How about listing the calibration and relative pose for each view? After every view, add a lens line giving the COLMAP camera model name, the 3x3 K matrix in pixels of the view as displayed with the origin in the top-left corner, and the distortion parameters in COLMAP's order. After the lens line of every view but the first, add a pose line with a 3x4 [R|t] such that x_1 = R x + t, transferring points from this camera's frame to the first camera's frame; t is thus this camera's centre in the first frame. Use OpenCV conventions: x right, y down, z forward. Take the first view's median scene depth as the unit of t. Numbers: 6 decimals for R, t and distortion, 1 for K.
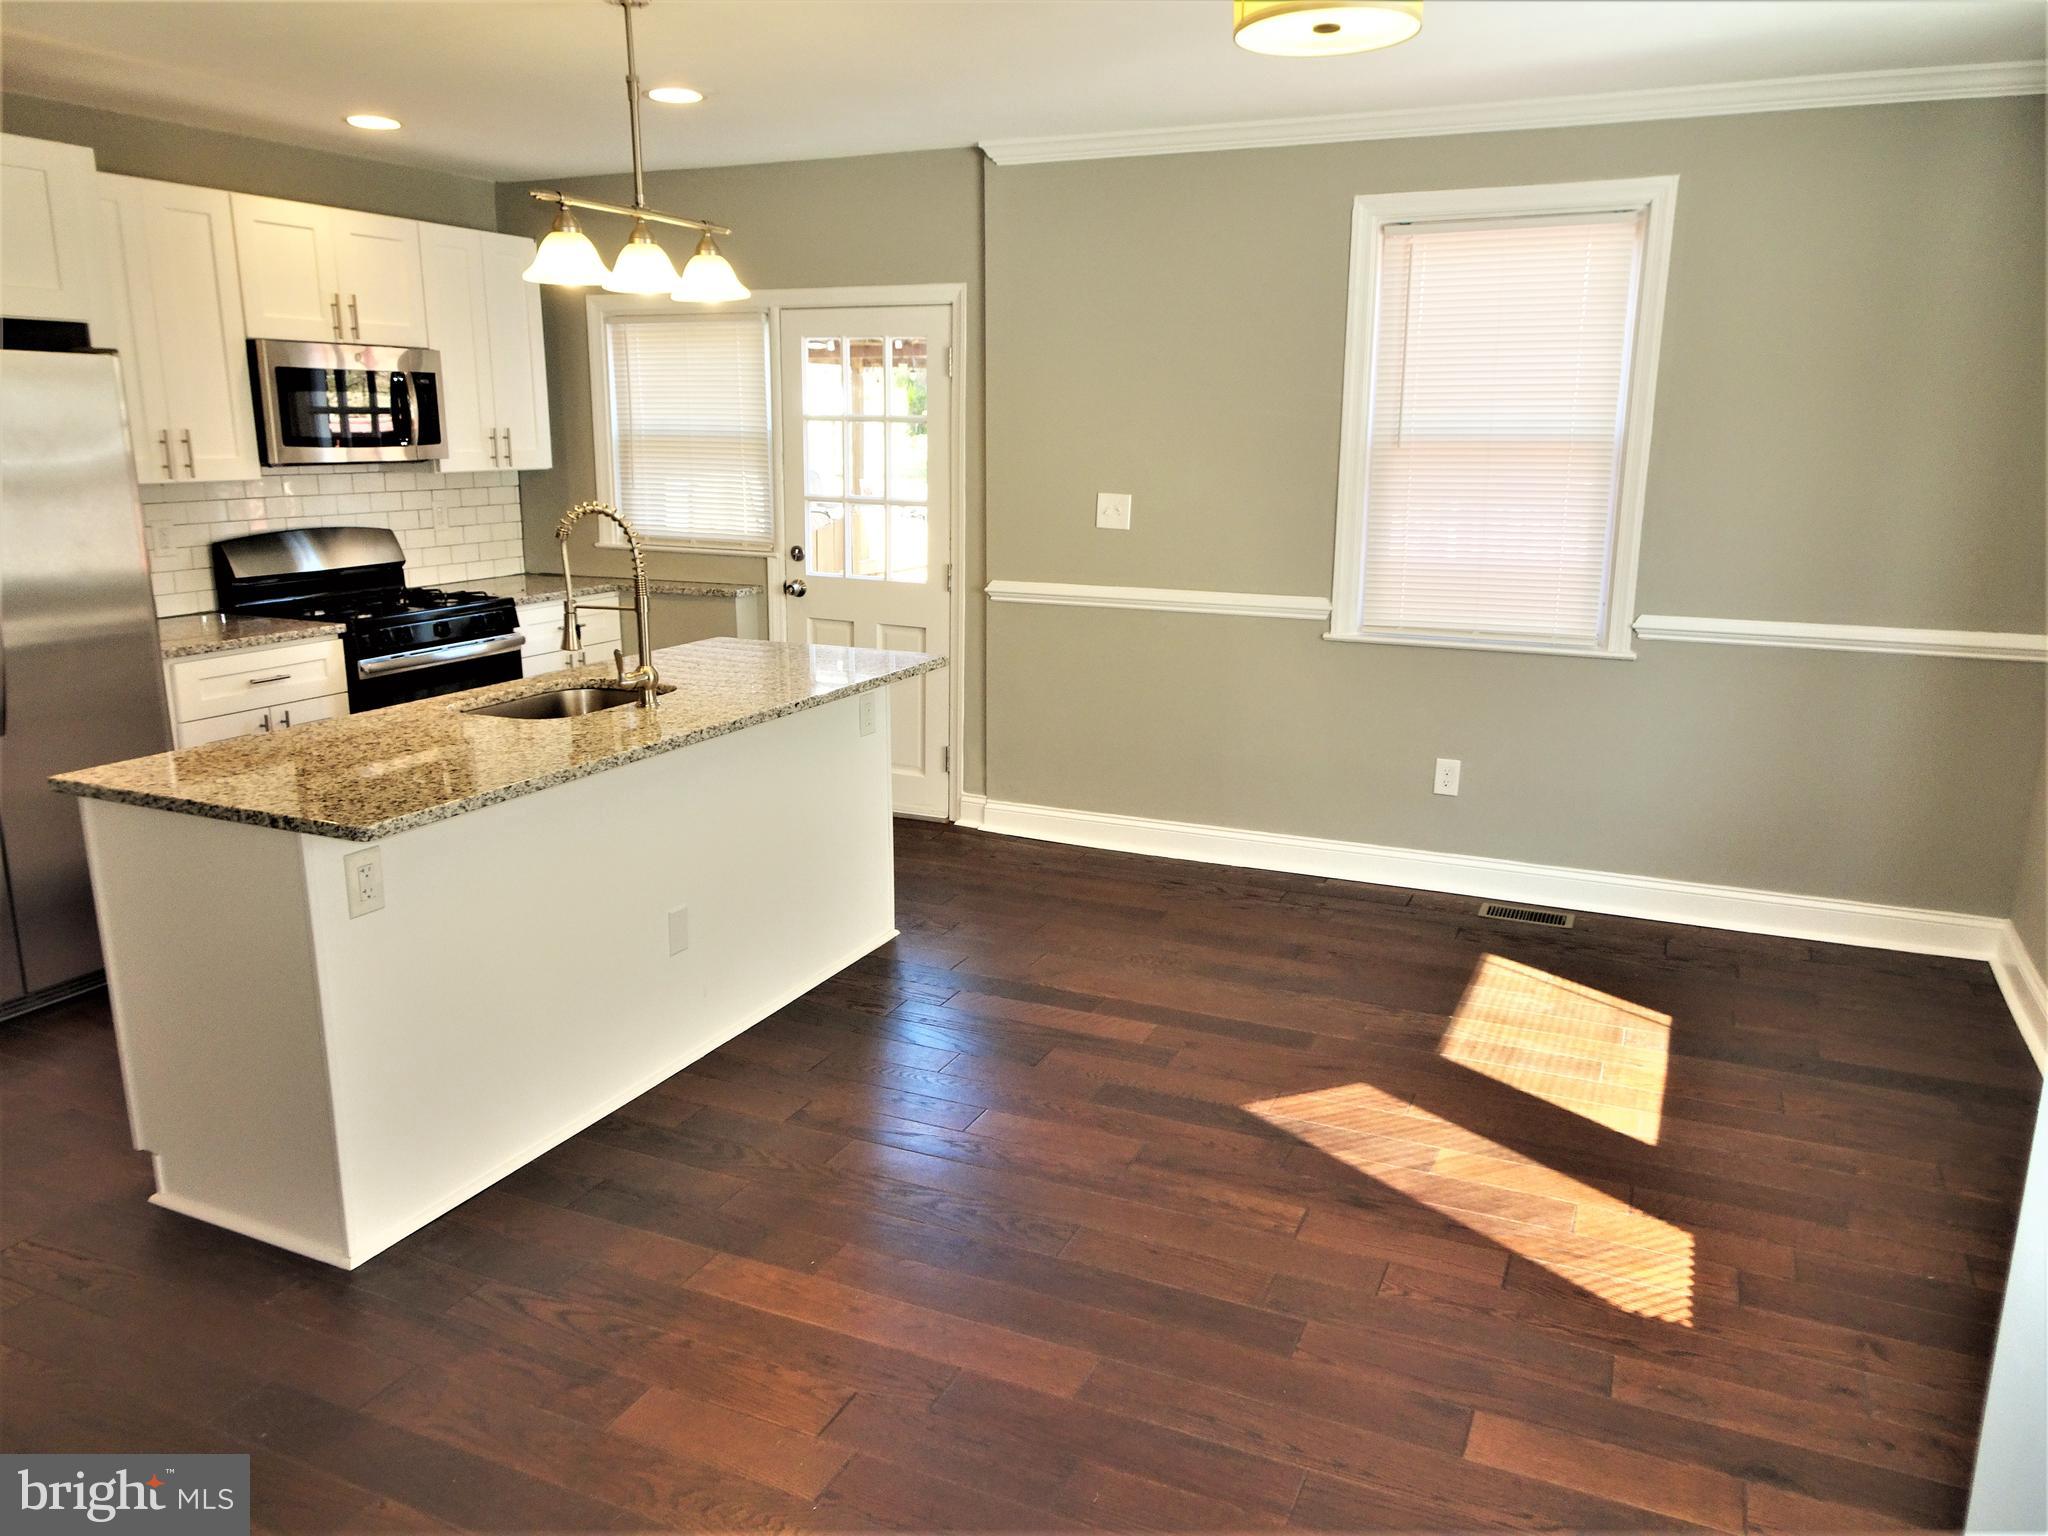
lens RADIAL K [[1474.4, 0, 1027.5], [0, 1474.4, 774.6], [0, 0, 1]] dist [0.003539, -0.003681]
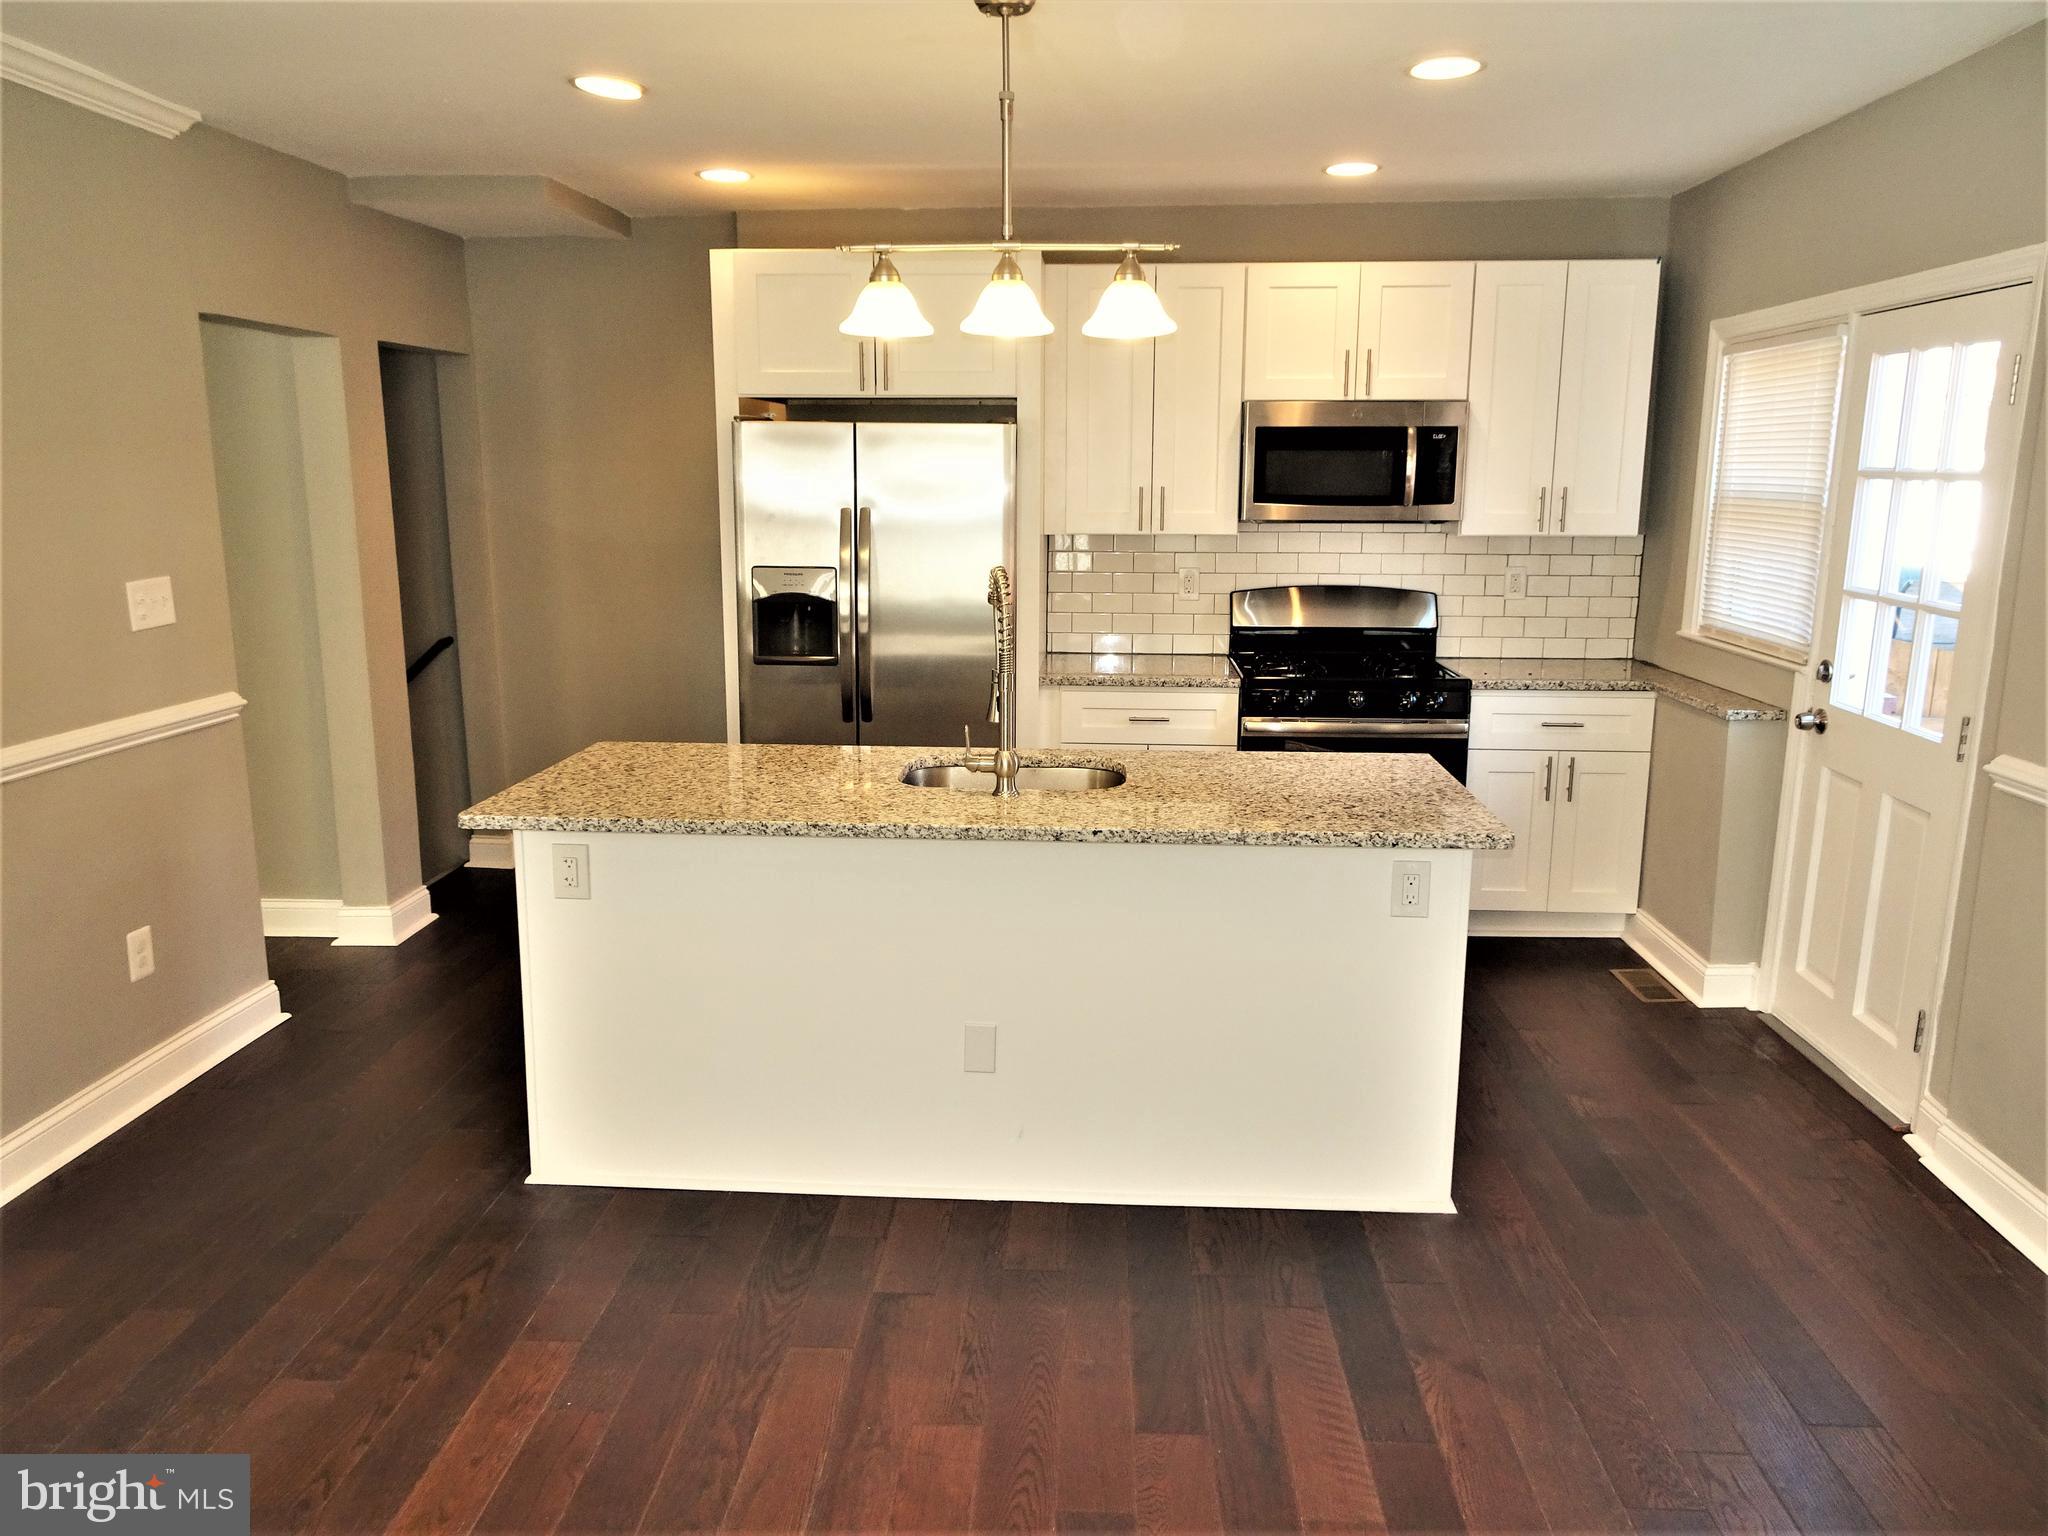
lens RADIAL K [[1474.4, 0, 1024.5], [0, 1474.4, 764.5], [0, 0, 1]] dist [0.003539, -0.003681]
pose [[0.366449, 0.177975, -0.913258, 0.377617], [-0.217965, 0.970643, 0.101698, -0.106927], [0.904548, 0.161791, 0.394484, 0.444318]]
